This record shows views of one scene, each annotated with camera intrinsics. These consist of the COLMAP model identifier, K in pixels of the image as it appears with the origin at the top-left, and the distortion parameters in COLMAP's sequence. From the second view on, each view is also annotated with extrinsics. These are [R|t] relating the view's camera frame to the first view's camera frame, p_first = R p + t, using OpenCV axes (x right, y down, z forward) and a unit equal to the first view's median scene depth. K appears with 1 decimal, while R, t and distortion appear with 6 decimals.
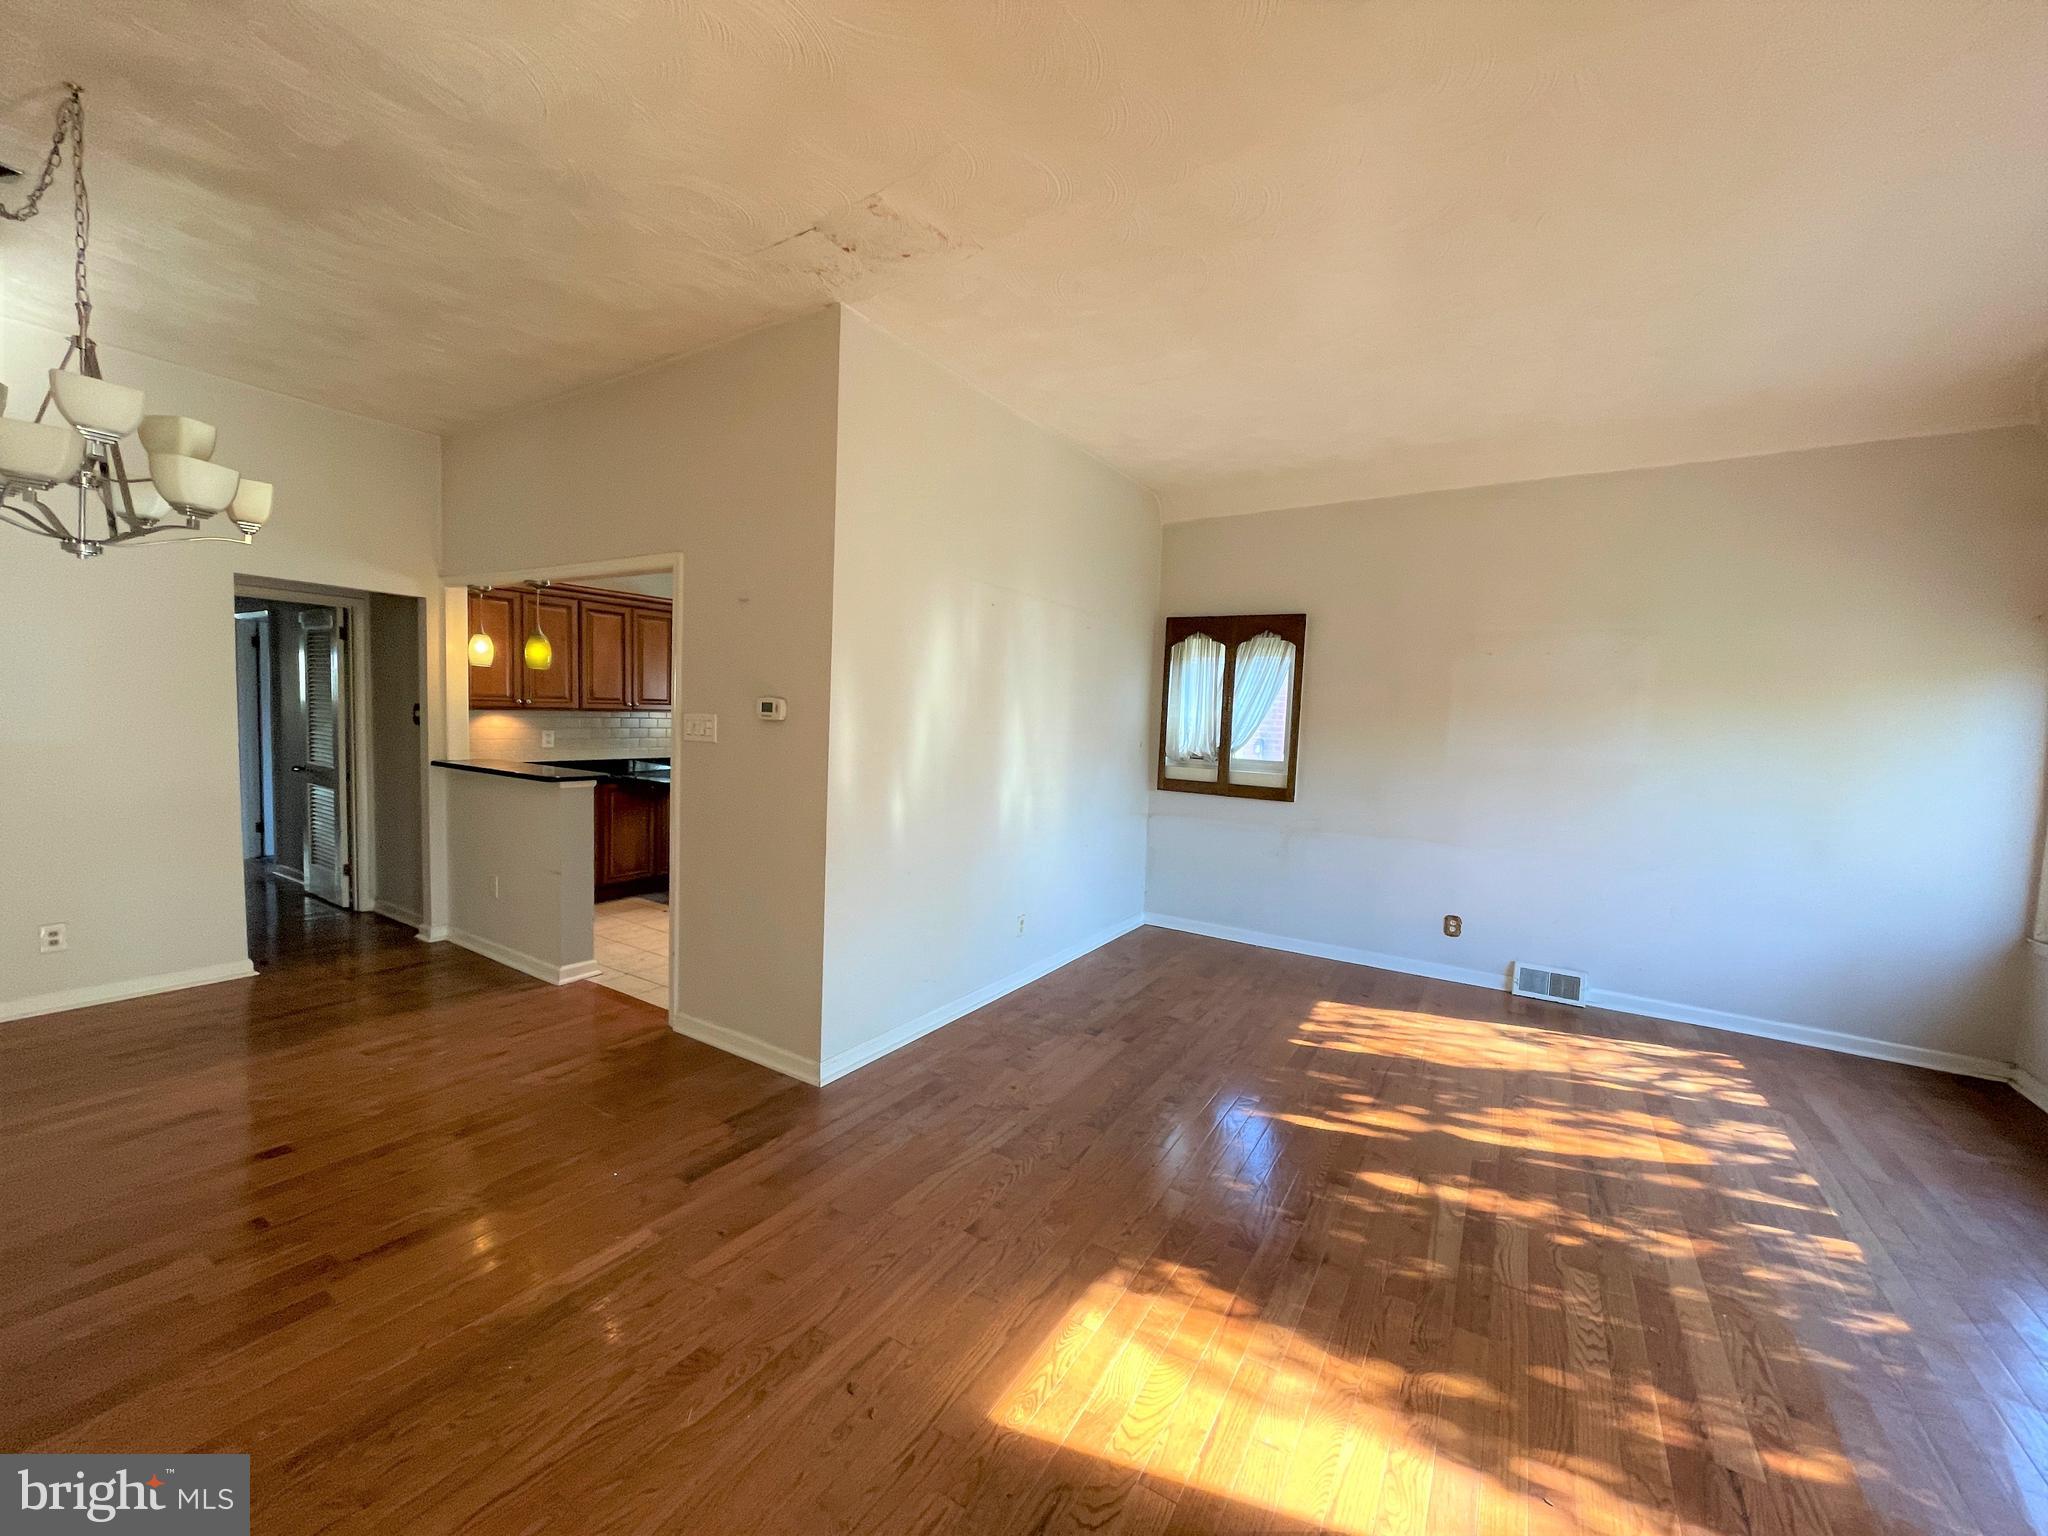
lens RADIAL K [[830.7, 0, 1010.3], [0, 830.7, 764.2], [0, 0, 1]] dist [-0.000293, -0.000149]
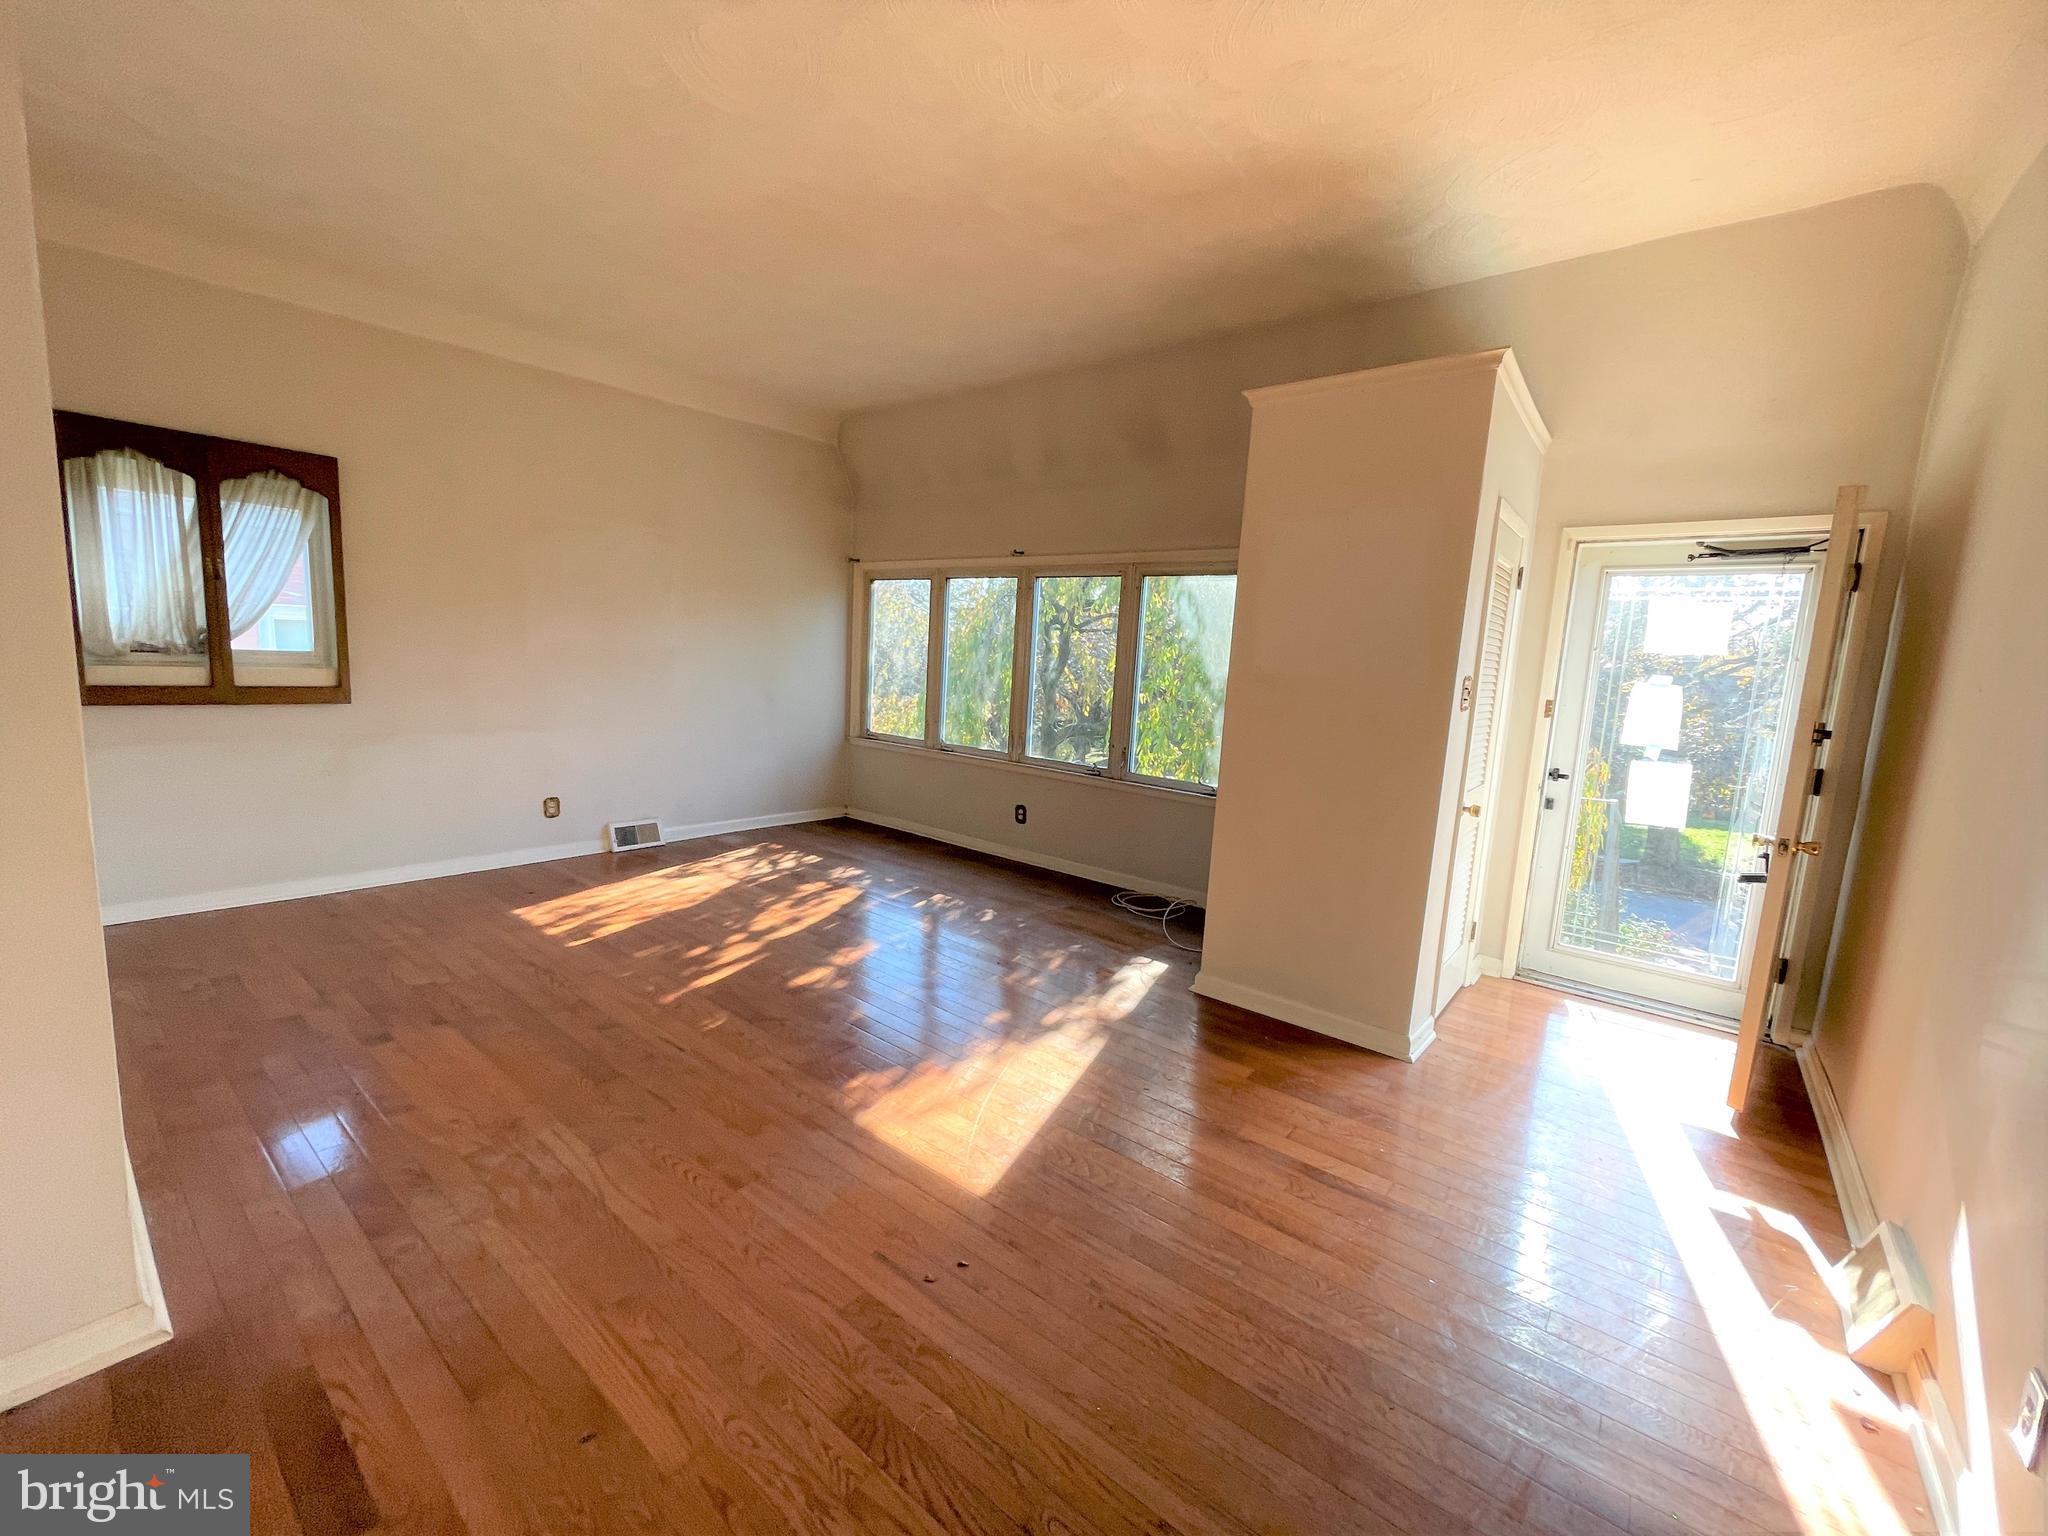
lens RADIAL K [[811.5, 0, 1020.7], [0, 811.5, 802.3], [0, 0, 1]] dist [0.012701, 0.000134]
pose [[0.125033, -0.211739, 0.969295, -0.525129], [0.020301, 0.977303, 0.210870, -0.023679], [-0.991945, -0.006688, 0.126494, 0.384795]]
